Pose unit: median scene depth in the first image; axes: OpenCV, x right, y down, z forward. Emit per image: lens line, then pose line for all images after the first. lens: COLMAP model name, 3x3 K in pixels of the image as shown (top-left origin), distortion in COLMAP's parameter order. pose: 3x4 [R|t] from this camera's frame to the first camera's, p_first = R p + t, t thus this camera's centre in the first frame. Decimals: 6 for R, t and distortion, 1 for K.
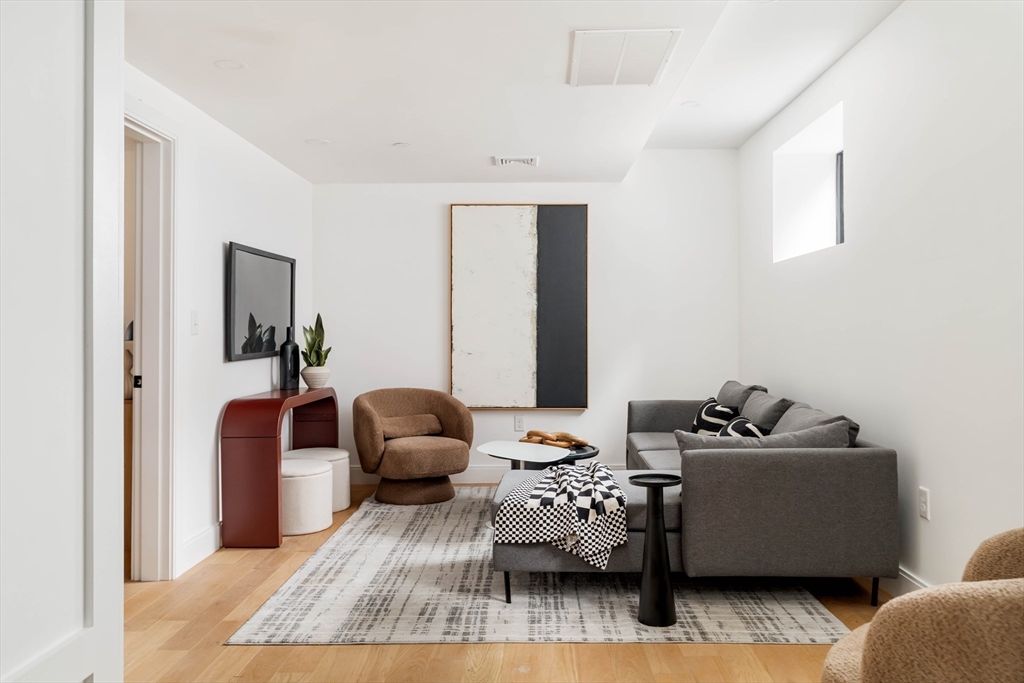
lens RADIAL K [[791.7, 0, 512.2], [0, 791.7, 334.0], [0, 0, 1]] dist [-0.001509, -0.002623]
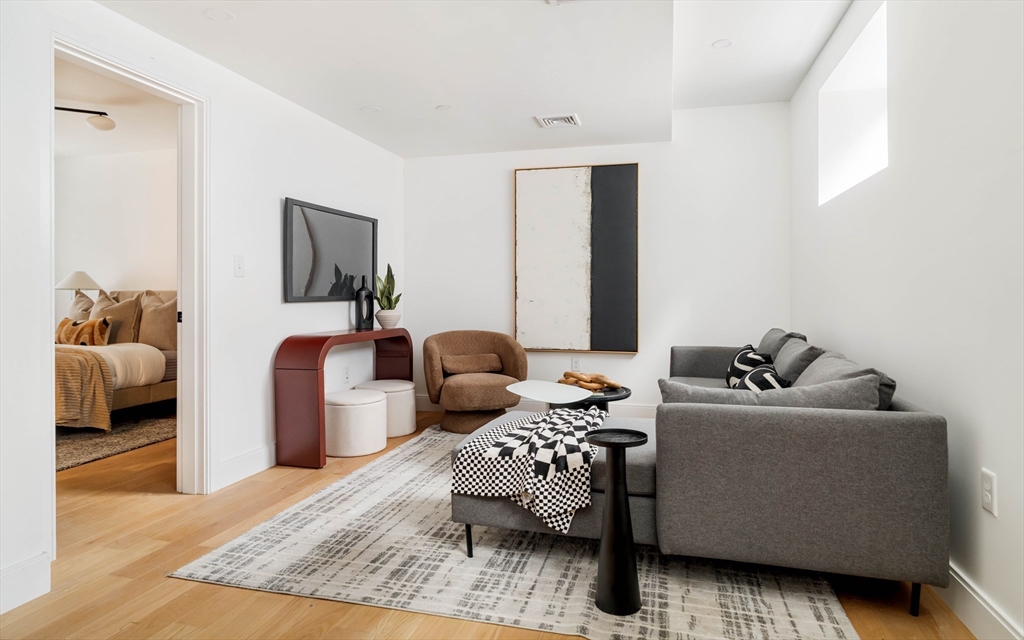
lens RADIAL K [[587.0, 0, 497.1], [0, 587.0, 295.0], [0, 0, 1]] dist [-0.003538, 0.000722]
pose [[0.970507, 0.003877, -0.241043, 0.180223], [-0.003820, 0.999992, 0.000703, 0.028120], [0.241043, 0.000239, 0.970514, 0.313574]]
